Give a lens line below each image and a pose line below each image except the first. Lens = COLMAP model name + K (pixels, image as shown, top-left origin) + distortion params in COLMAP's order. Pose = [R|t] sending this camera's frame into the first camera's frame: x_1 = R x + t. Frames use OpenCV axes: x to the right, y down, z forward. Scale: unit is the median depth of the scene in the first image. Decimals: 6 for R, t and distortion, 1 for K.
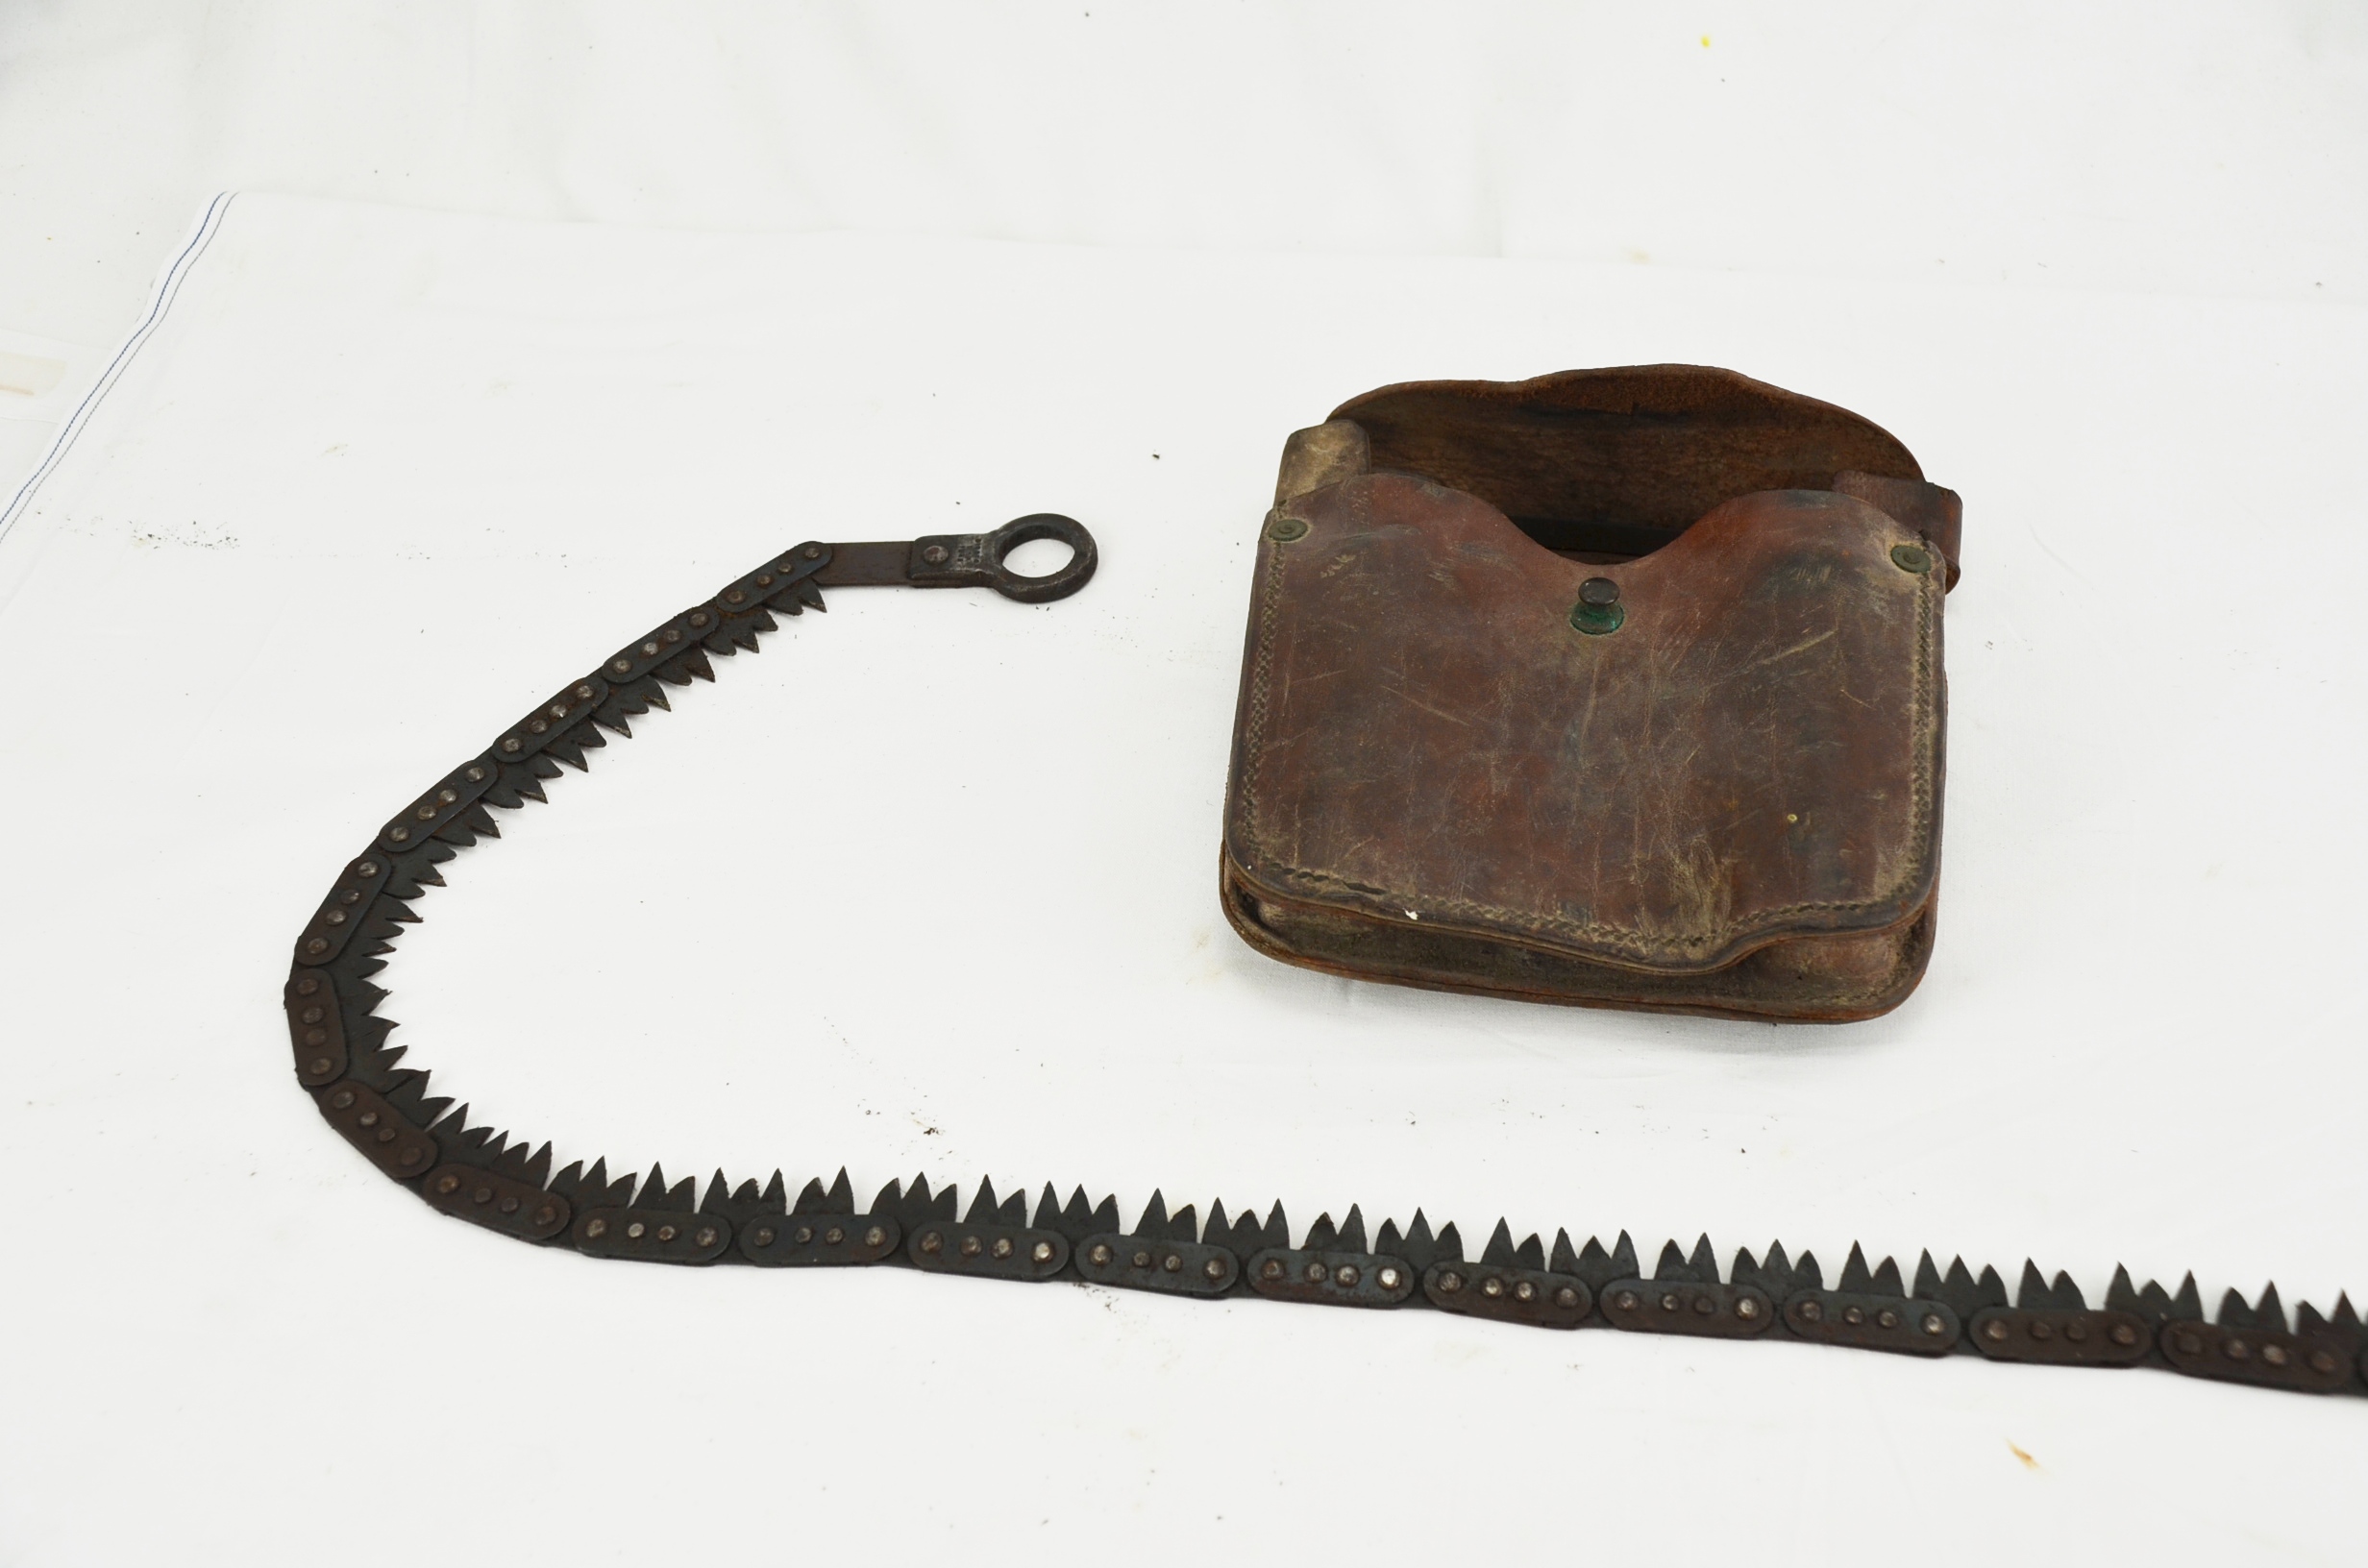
lens RADIAL K [[2712.7, 0, 1184.0], [0, 2712.7, 784.0], [0, 0, 1]] dist [-0.017197, -0.008505]
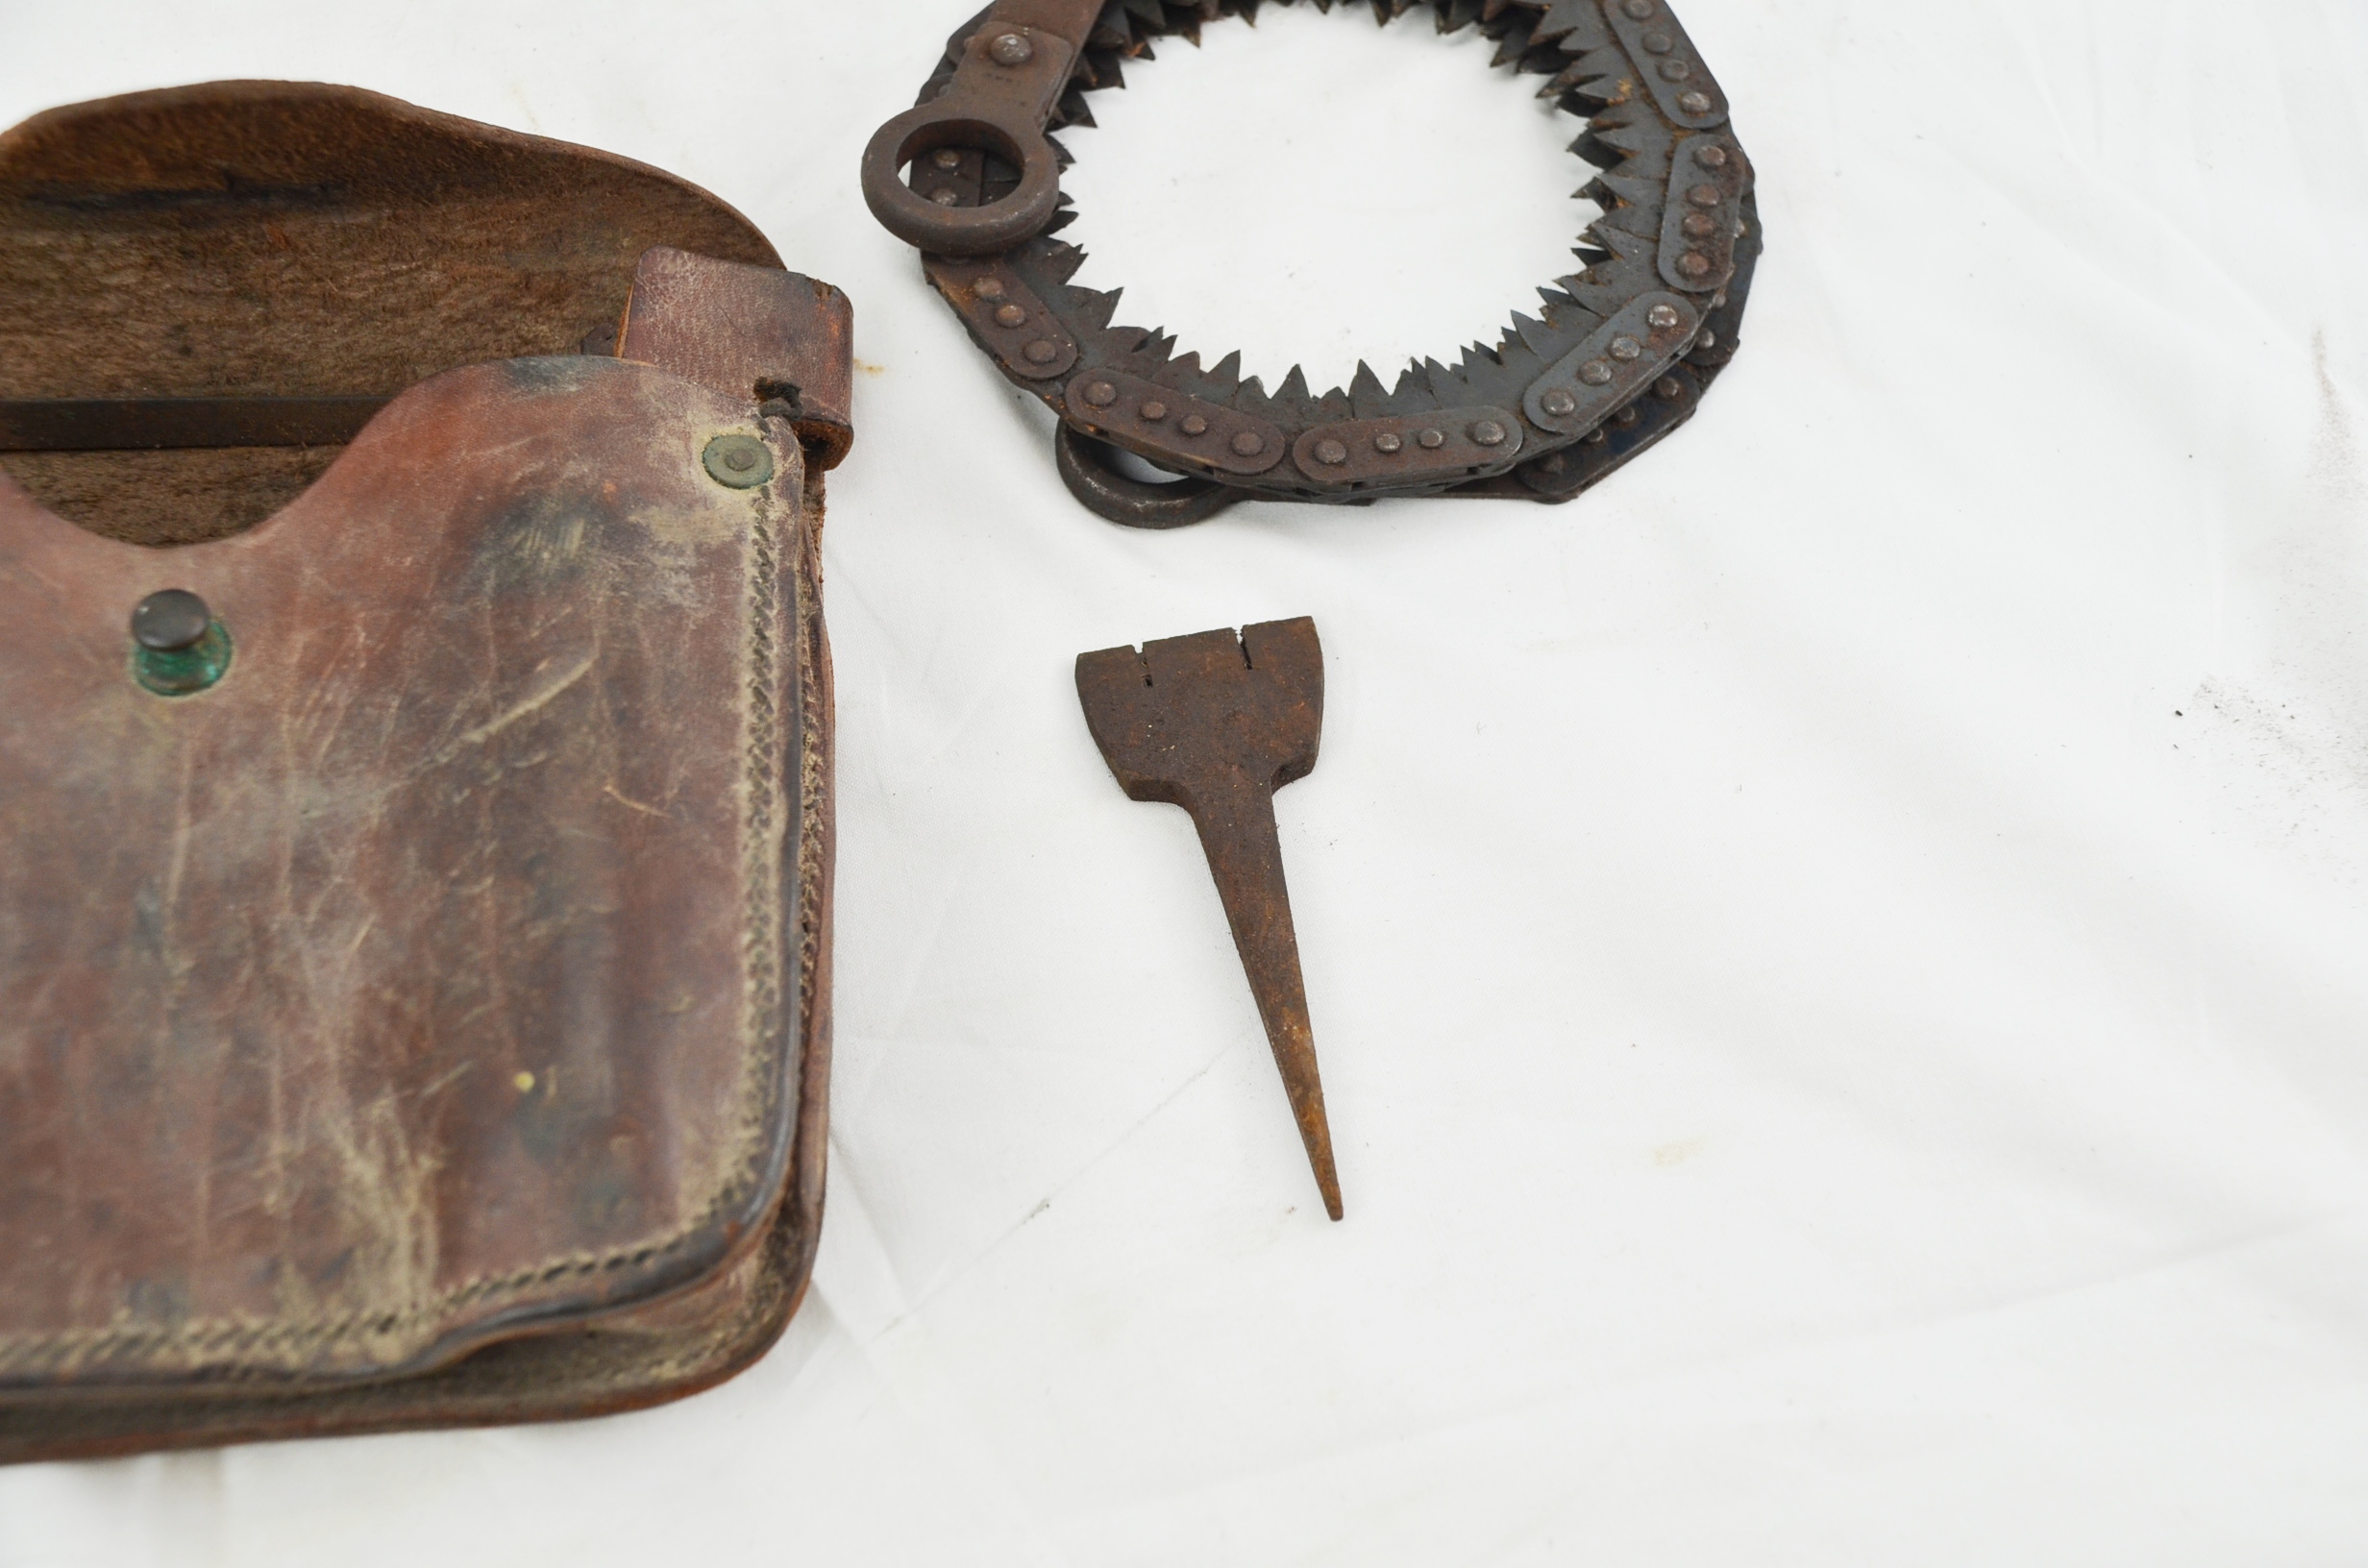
lens RADIAL K [[2828.1, 0, 1181.8], [0, 2828.1, 837.4], [0, 0, 1]] dist [0.066092, 0.029391]
pose [[0.954851, -0.179179, 0.236967, 0.213714], [0.118162, 0.960895, 0.250437, -0.156203], [-0.272574, -0.211129, 0.938684, 0.412718]]
